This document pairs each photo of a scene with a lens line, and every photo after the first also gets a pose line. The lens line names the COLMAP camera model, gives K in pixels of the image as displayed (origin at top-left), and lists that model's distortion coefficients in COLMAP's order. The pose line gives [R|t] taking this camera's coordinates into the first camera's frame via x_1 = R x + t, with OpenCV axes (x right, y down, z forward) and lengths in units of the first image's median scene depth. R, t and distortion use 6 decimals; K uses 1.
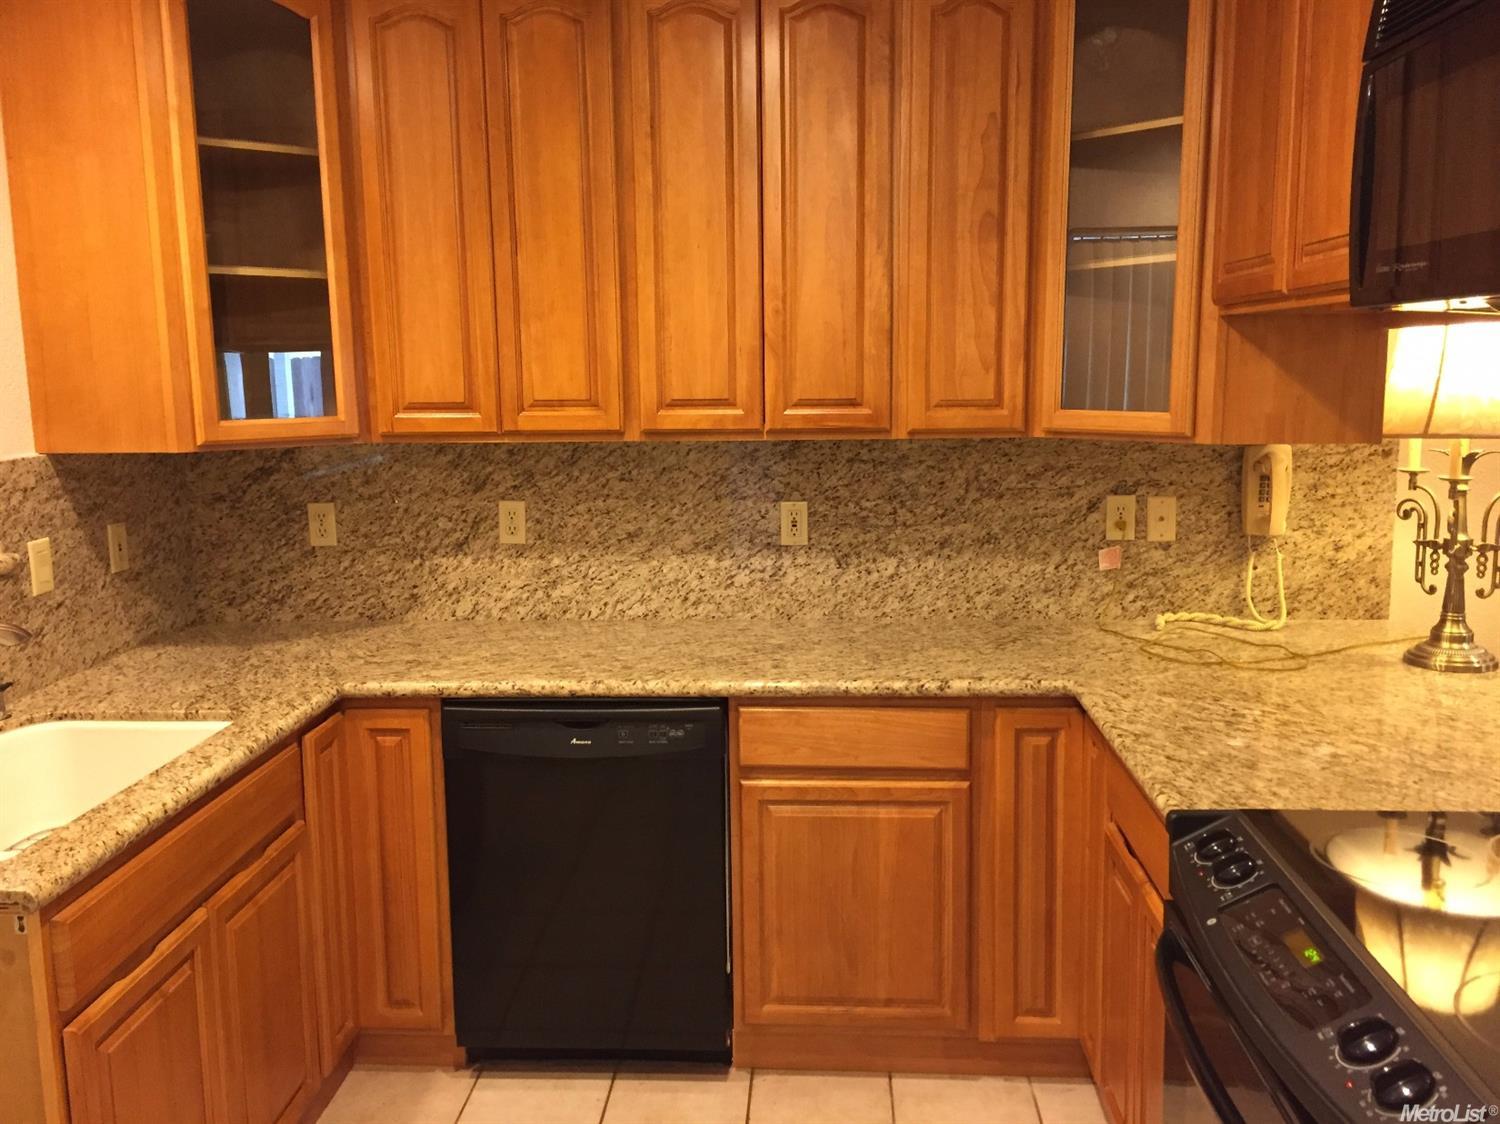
lens RADIAL K [[1280.9, 0, 749.9], [0, 1280.9, 557.3], [0, 0, 1]] dist [0.081341, -0.094420]
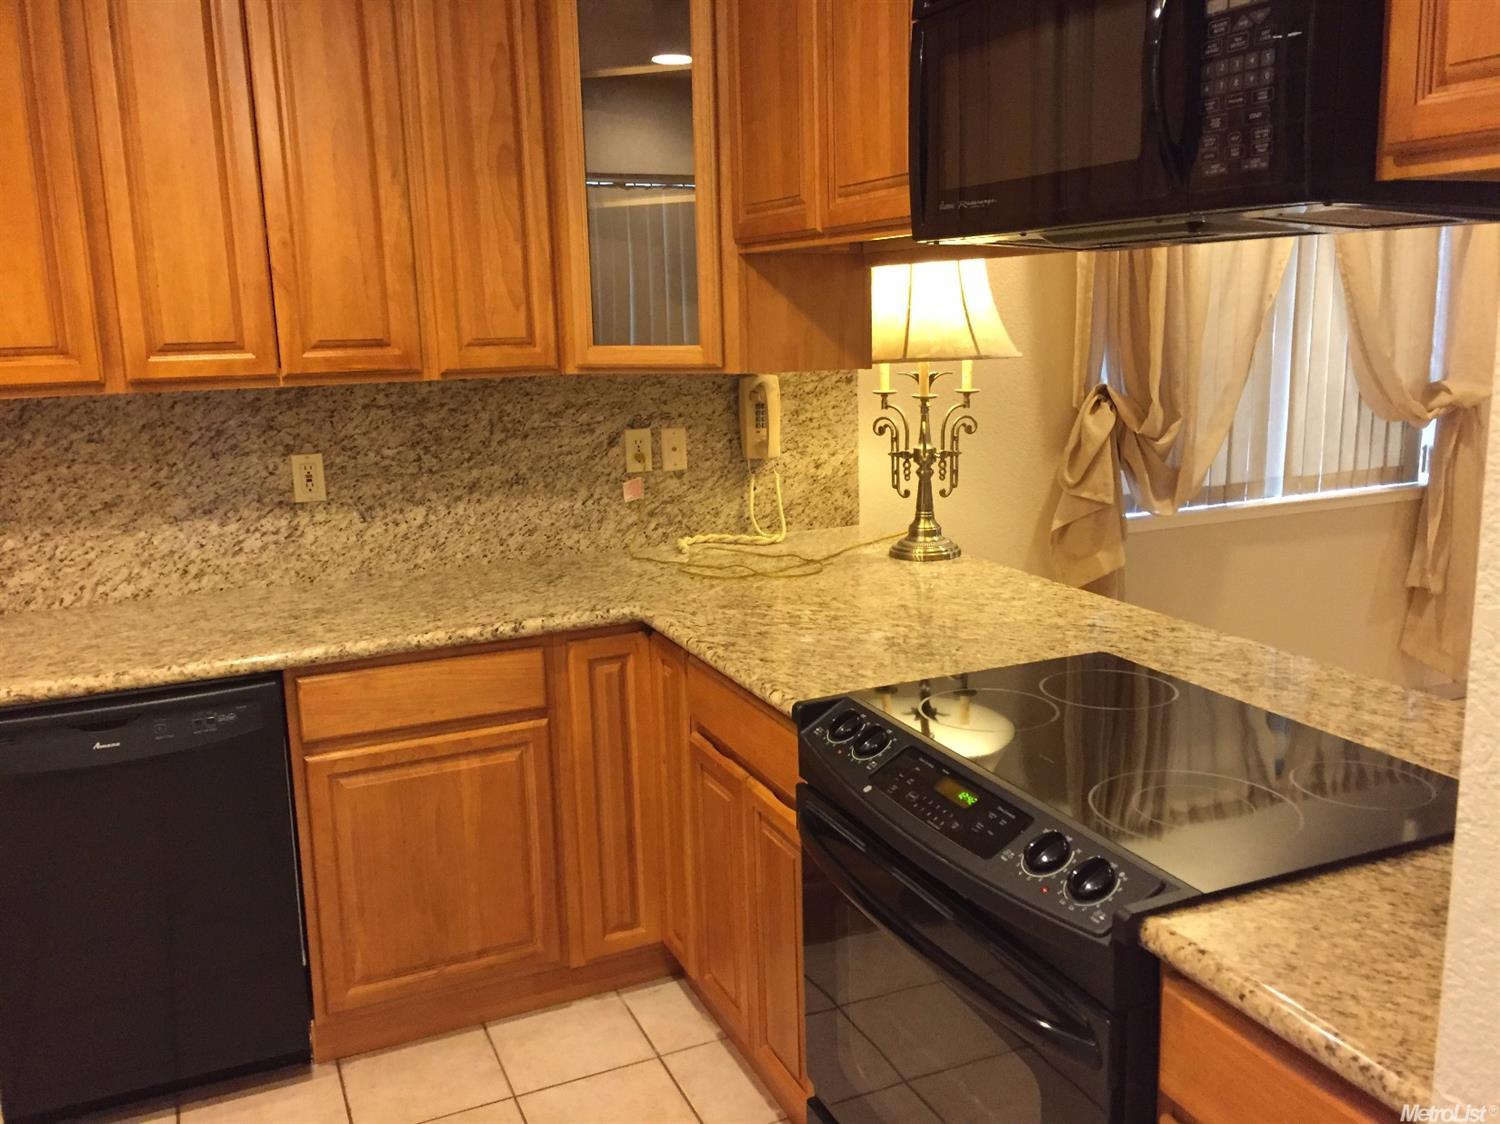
lens RADIAL K [[1280.9, 0, 753.0], [0, 1280.9, 559.1], [0, 0, 1]] dist [0.081341, -0.094420]
pose [[0.888501, -0.100382, 0.447761, -0.118347], [0.083331, 0.994851, 0.057679, 0.005313], [-0.451246, -0.013936, 0.892291, 0.029497]]
